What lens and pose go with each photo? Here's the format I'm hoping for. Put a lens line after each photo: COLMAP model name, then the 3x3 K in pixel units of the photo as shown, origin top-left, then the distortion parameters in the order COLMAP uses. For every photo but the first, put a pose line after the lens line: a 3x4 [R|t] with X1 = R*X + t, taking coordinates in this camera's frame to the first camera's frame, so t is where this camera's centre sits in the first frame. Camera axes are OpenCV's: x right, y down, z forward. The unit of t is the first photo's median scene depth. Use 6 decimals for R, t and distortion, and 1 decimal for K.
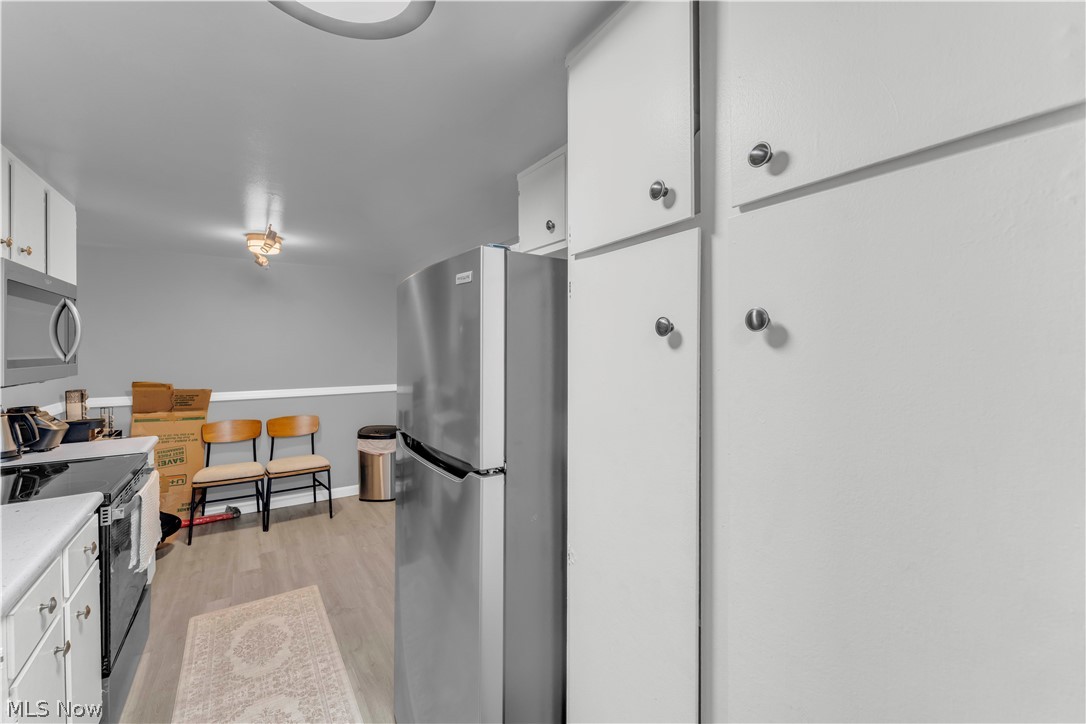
lens RADIAL K [[444.2, 0, 538.0], [0, 444.2, 349.8], [0, 0, 1]] dist [-0.001984, -0.000282]
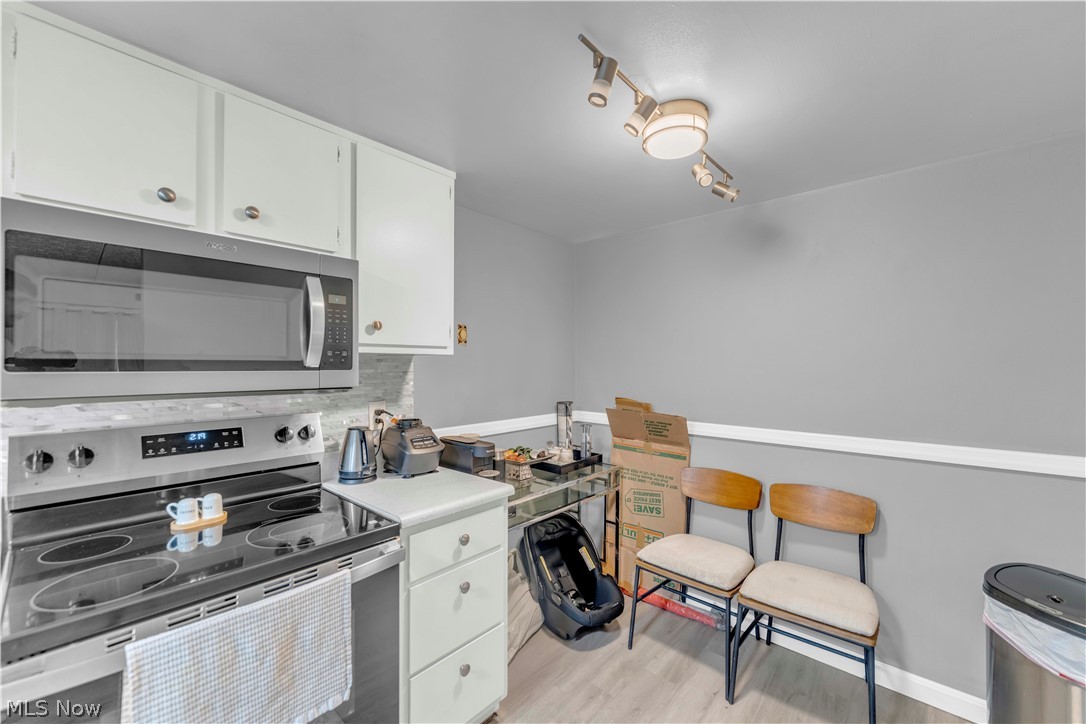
lens RADIAL K [[436.1, 0, 540.0], [0, 436.1, 365.1], [0, 0, 1]] dist [-0.003917, -0.000245]
pose [[0.245968, 0.005613, -0.969262, -0.181405], [-0.004581, 0.999979, 0.004628, 0.011111], [0.969267, 0.003302, 0.245989, 0.684246]]
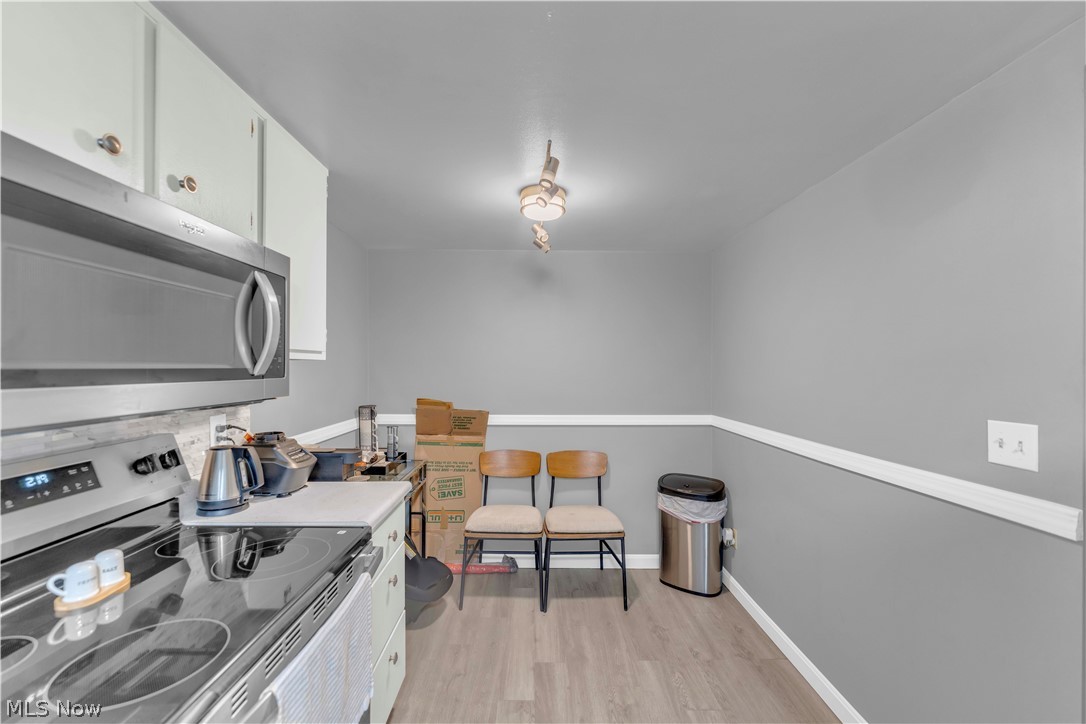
lens RADIAL K [[436.1, 0, 540.0], [0, 436.1, 365.1], [0, 0, 1]] dist [-0.003917, -0.000245]
pose [[0.838477, 0.003532, -0.544926, -0.240117], [-0.006464, 0.999973, -0.003464, 0.007414], [0.544899, 0.006427, 0.838477, 0.411831]]
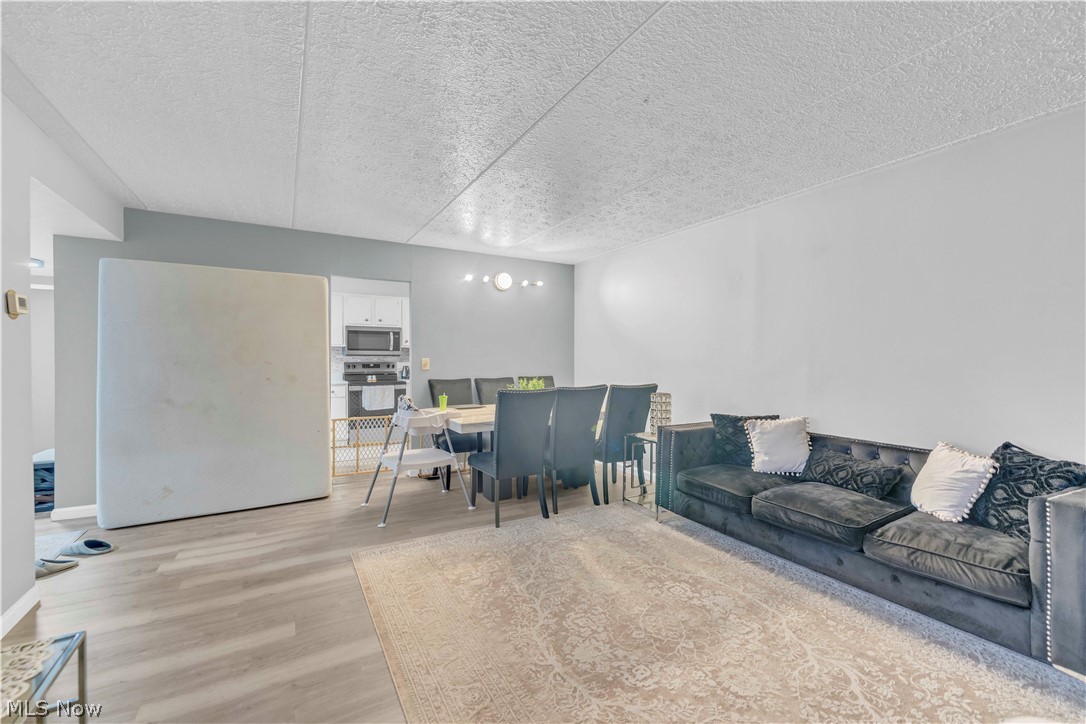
lens RADIAL K [[439.5, 0, 547.5], [0, 439.5, 361.0], [0, 0, 1]] dist [-0.001089, -0.000025]
pose [[-0.052706, 0.012011, -0.998538, 1.303400], [-0.003383, 0.999920, 0.012206, 0.037145], [0.998604, 0.004021, -0.052661, 1.379778]]
